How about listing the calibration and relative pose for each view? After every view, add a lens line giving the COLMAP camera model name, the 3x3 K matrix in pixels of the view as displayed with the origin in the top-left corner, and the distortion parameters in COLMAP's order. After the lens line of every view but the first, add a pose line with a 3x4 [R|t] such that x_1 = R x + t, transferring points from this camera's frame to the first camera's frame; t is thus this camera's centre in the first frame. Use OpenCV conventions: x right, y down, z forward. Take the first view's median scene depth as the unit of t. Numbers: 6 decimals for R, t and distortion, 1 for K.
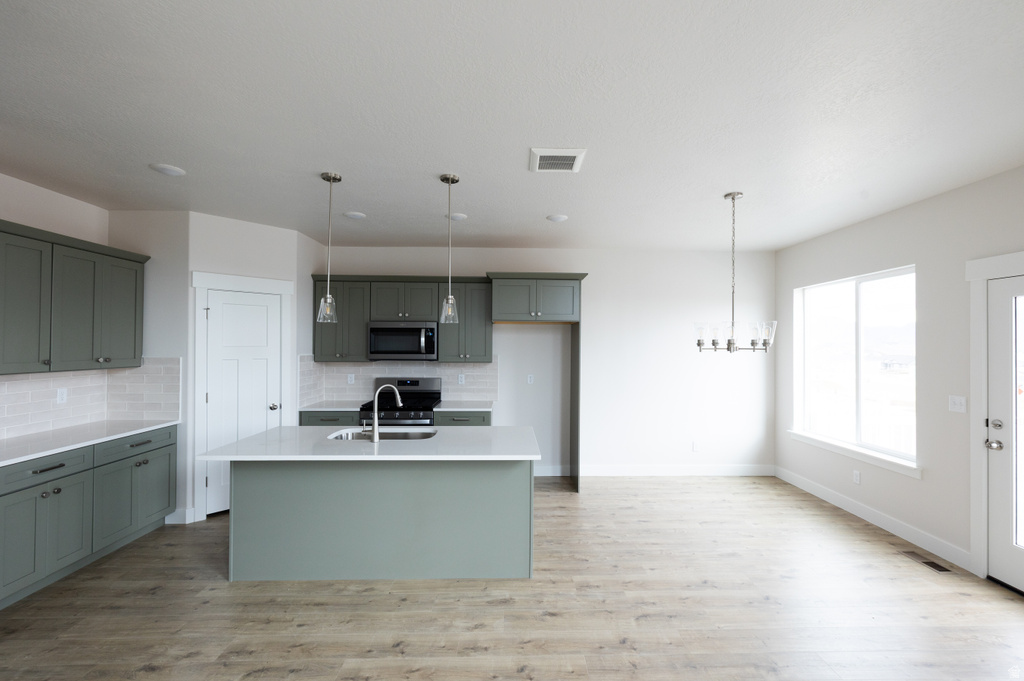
lens RADIAL K [[437.3, 0, 512.0], [0, 437.3, 340.5], [0, 0, 1]] dist [0.000338, 0.000025]
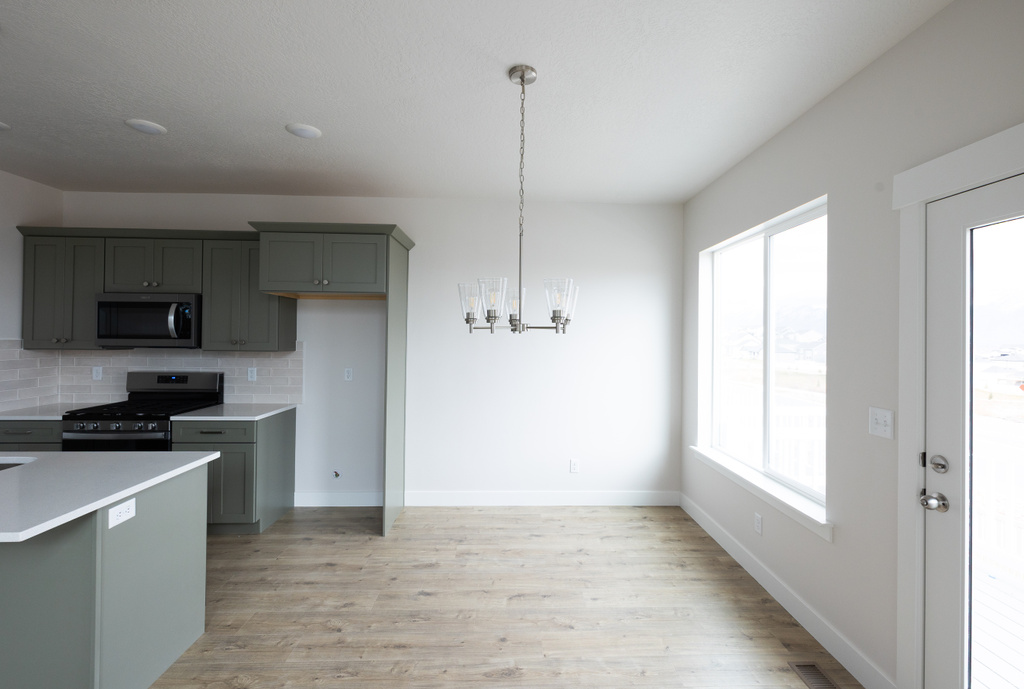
lens RADIAL K [[446.6, 0, 515.8], [0, 446.6, 333.0], [0, 0, 1]] dist [-0.000435, 0.000079]
pose [[0.999956, 0.004532, 0.008169, 0.392142], [-0.004543, 0.999989, 0.001388, 0.020081], [-0.008163, -0.001425, 0.999966, 0.304756]]
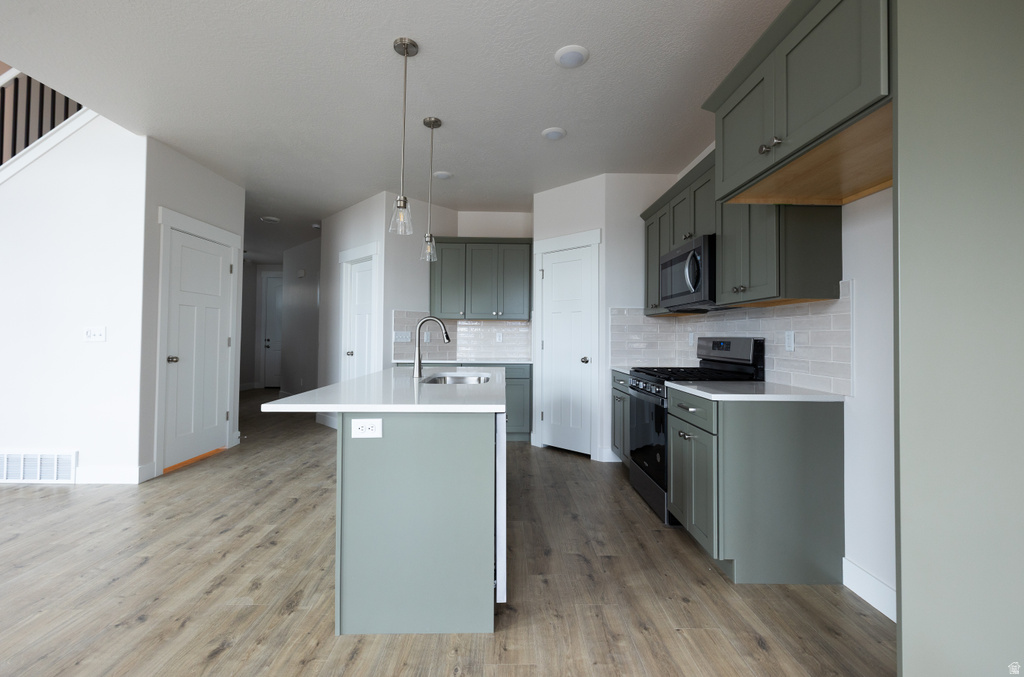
lens RADIAL K [[429.1, 0, 515.1], [0, 429.1, 326.3], [0, 0, 1]] dist [-0.000061, 0.000084]
pose [[0.004163, -0.026937, -0.999628, 0.433629], [0.000336, 0.999637, -0.026935, 0.104457], [0.999991, -0.000224, 0.004170, 0.856124]]
